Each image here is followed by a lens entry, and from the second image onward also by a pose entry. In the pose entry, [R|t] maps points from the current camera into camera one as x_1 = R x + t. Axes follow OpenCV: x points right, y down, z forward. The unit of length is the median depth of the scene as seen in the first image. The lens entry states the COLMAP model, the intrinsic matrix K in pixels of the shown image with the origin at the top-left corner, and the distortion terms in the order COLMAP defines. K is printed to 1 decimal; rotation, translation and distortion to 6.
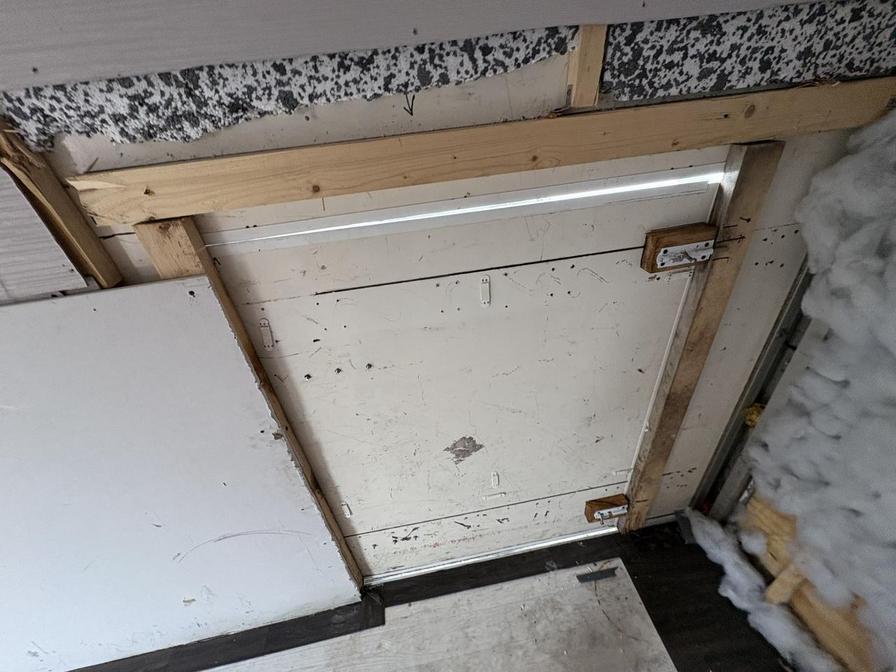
lens RADIAL K [[356.8, 0, 444.6], [0, 356.8, 335.7], [0, 0, 1]] dist [-0.001671, 0.000740]
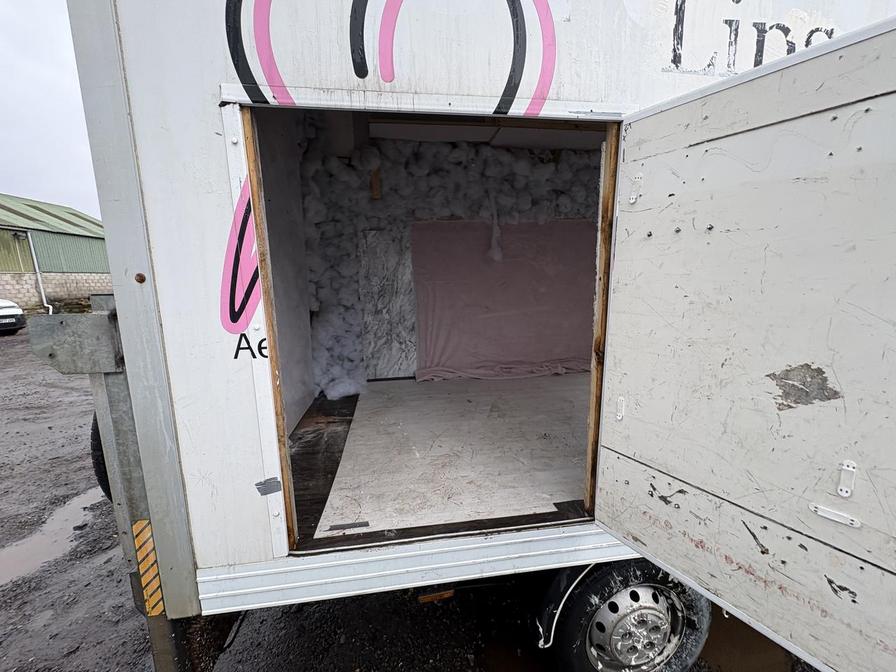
lens RADIAL K [[356.8, 0, 448.2], [0, 356.8, 336.0], [0, 0, 1]] dist [-0.001671, 0.000740]
pose [[-0.992955, 0.114459, 0.030655, 0.117999], [0.105254, 0.733151, 0.671872, -0.662663], [0.054427, 0.670365, -0.740033, 2.624913]]
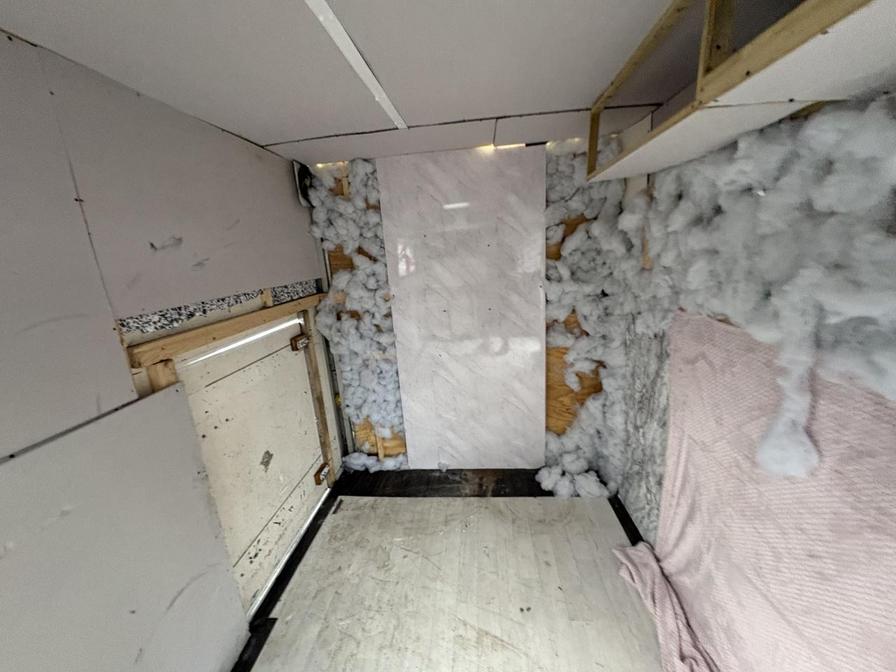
lens RADIAL K [[356.8, 0, 447.6], [0, 356.8, 338.6], [0, 0, 1]] dist [-0.001671, 0.000740]
pose [[0.248391, -0.161056, 0.955177, -2.116034], [0.566583, 0.823962, -0.008407, 0.517003], [-0.785676, 0.543275, 0.295916, -1.001571]]
